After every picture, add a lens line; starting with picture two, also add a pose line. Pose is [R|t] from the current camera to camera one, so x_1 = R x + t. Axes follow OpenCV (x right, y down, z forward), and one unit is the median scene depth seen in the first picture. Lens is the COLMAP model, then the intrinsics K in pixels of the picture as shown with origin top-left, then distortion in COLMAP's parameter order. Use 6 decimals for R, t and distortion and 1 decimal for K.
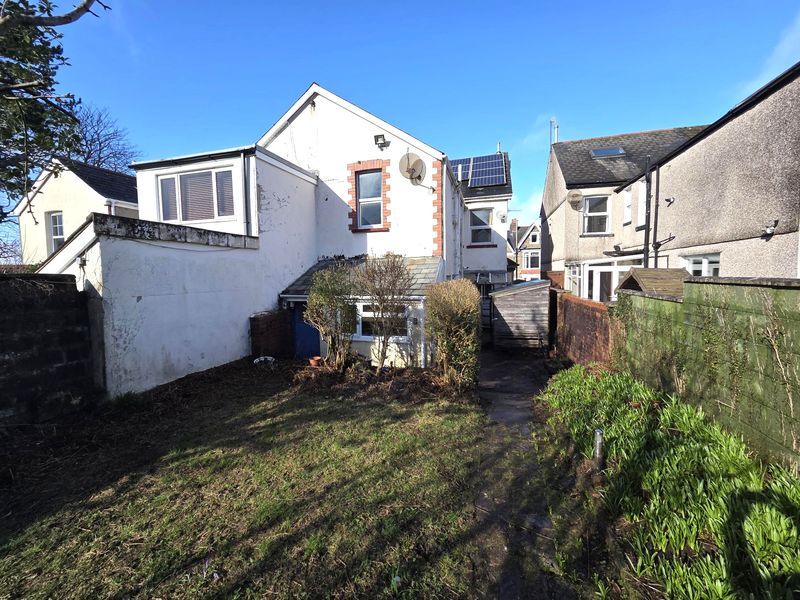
lens RADIAL K [[327.4, 0, 393.3], [0, 327.4, 296.3], [0, 0, 1]] dist [-0.001774, 0.003520]
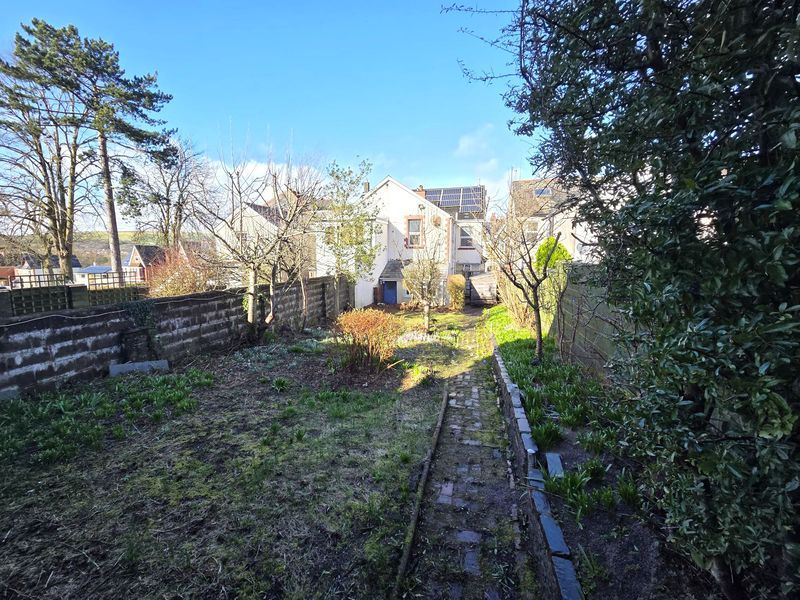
lens RADIAL K [[327.4, 0, 393.3], [0, 327.4, 296.3], [0, 0, 1]] dist [-0.001774, 0.003520]
pose [[0.998910, 0.007475, 0.046080, -0.251947], [-0.010707, 0.997468, 0.070305, -0.028311], [-0.045438, -0.070722, 0.996461, -0.938457]]
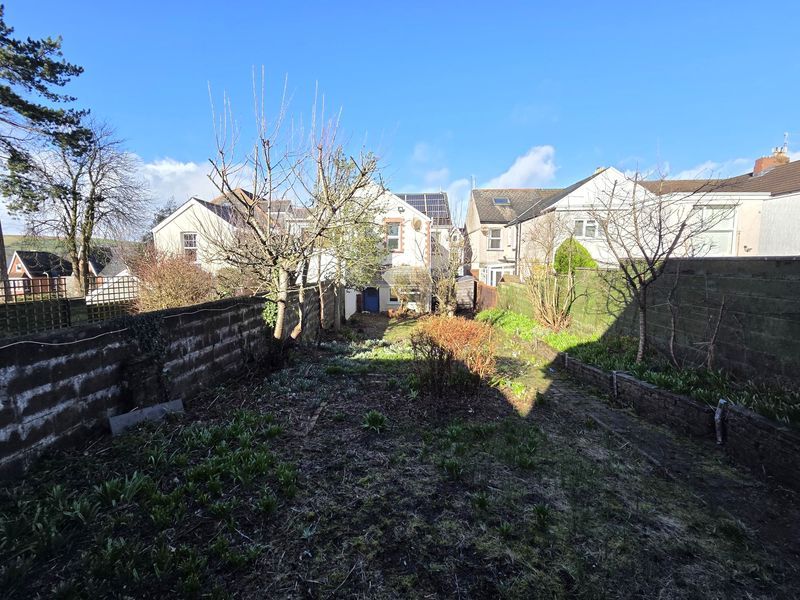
lens RADIAL K [[327.4, 0, 393.3], [0, 327.4, 296.3], [0, 0, 1]] dist [-0.001774, 0.003520]
pose [[0.970019, -0.012710, 0.242698, -0.465870], [0.002413, 0.999086, 0.042675, -0.012159], [-0.243019, -0.040810, 0.969163, -0.795635]]
